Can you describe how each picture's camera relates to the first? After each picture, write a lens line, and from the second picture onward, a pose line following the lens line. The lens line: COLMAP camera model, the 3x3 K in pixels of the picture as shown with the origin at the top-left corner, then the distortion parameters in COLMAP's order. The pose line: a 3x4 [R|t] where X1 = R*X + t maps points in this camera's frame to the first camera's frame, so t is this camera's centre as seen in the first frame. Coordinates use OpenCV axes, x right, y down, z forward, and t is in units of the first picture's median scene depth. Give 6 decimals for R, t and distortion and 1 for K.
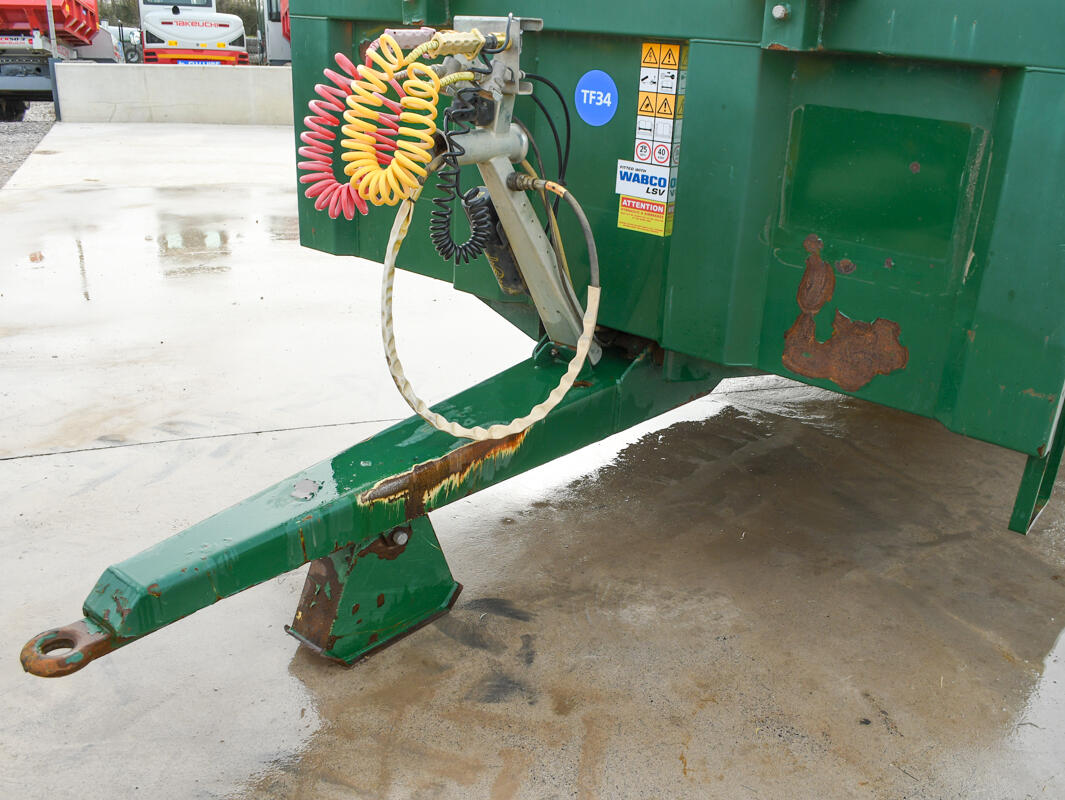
lens RADIAL K [[957.3, 0, 579.3], [0, 957.3, 420.2], [0, 0, 1]] dist [-0.072691, 0.004077]
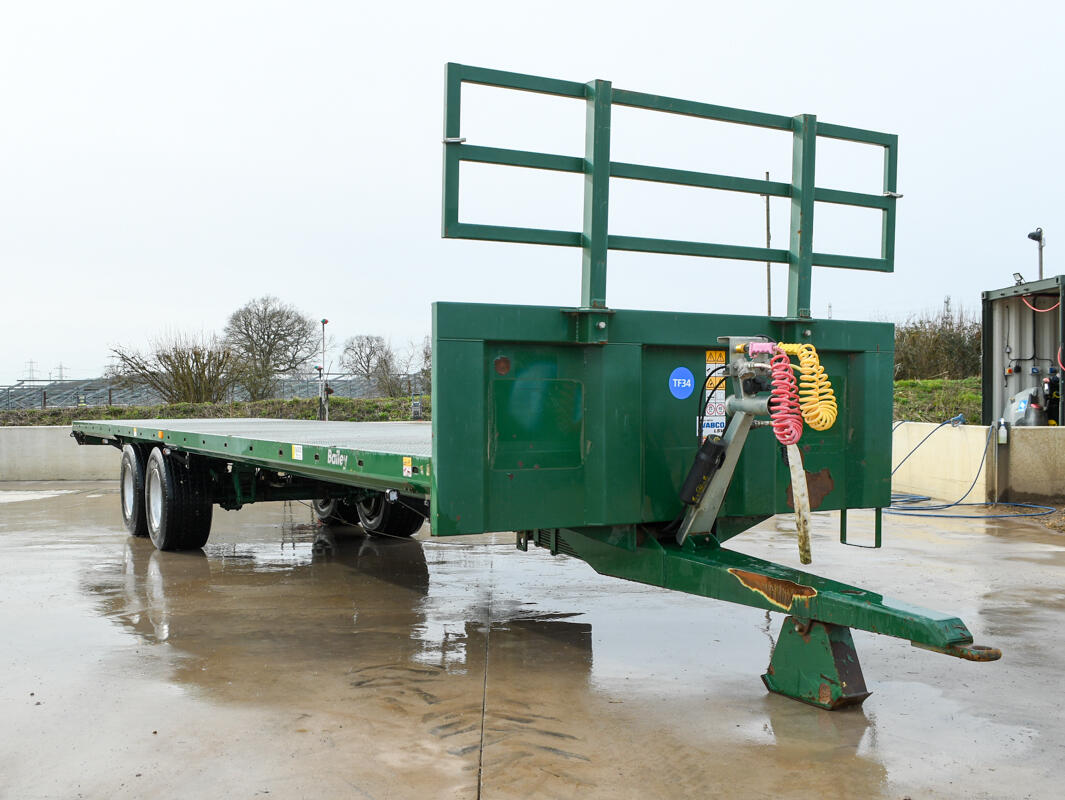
lens RADIAL K [[1131.7, 0, 486.2], [0, 1131.7, 381.5], [0, 0, 1]] dist [-0.068356, -0.017719]
pose [[0.393224, -0.043229, 0.918426, -2.097523], [0.374629, 0.919750, -0.117106, -0.255386], [-0.839660, 0.390118, 0.377862, 0.575121]]
